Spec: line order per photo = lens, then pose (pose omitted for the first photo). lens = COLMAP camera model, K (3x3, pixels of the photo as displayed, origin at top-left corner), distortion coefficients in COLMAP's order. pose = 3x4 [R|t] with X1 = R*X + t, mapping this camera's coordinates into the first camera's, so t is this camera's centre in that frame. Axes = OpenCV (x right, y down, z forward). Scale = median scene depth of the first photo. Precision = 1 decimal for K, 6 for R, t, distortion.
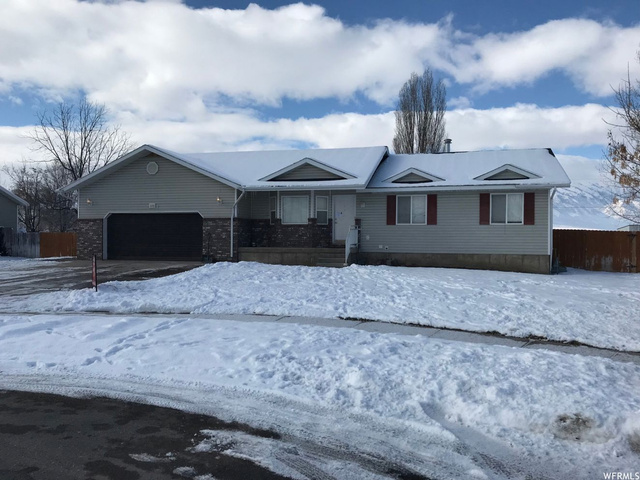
lens RADIAL K [[524.7, 0, 320.0], [0, 524.7, 240.0], [0, 0, 1]] dist [-0.008313, -0.005238]
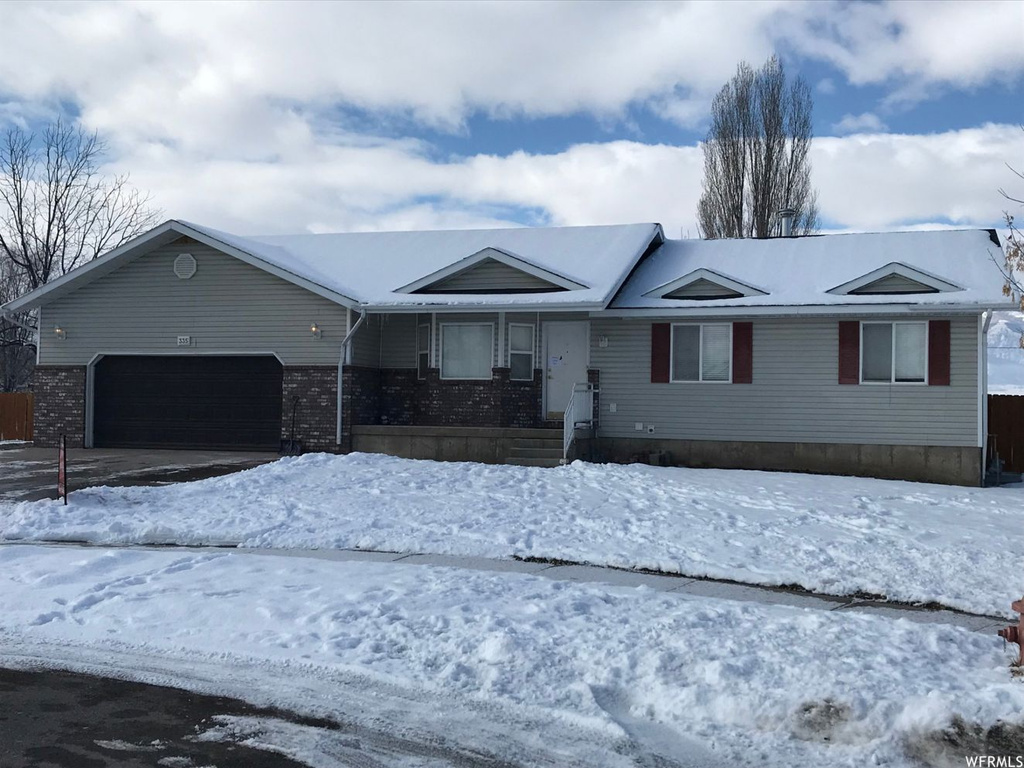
lens RADIAL K [[1121.3, 0, 512.0], [0, 1121.3, 384.0], [0, 0, 1]] dist [0.029260, -0.140360]
pose [[0.999341, 0.008954, -0.035189, 0.064356], [-0.009879, 0.999608, -0.026204, 0.002331], [0.034941, 0.026534, 0.999037, -0.121935]]
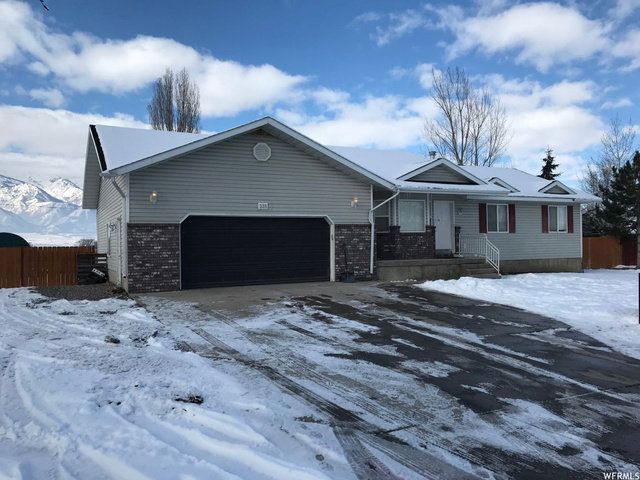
lens RADIAL K [[537.5, 0, 320.0], [0, 537.5, 240.0], [0, 0, 1]] dist [-0.000748, -0.000845]
pose [[0.745284, -0.010695, 0.666662, -1.498038], [0.018328, 0.999822, -0.004450, -0.032335], [-0.666496, 0.015535, 0.745347, 0.858306]]
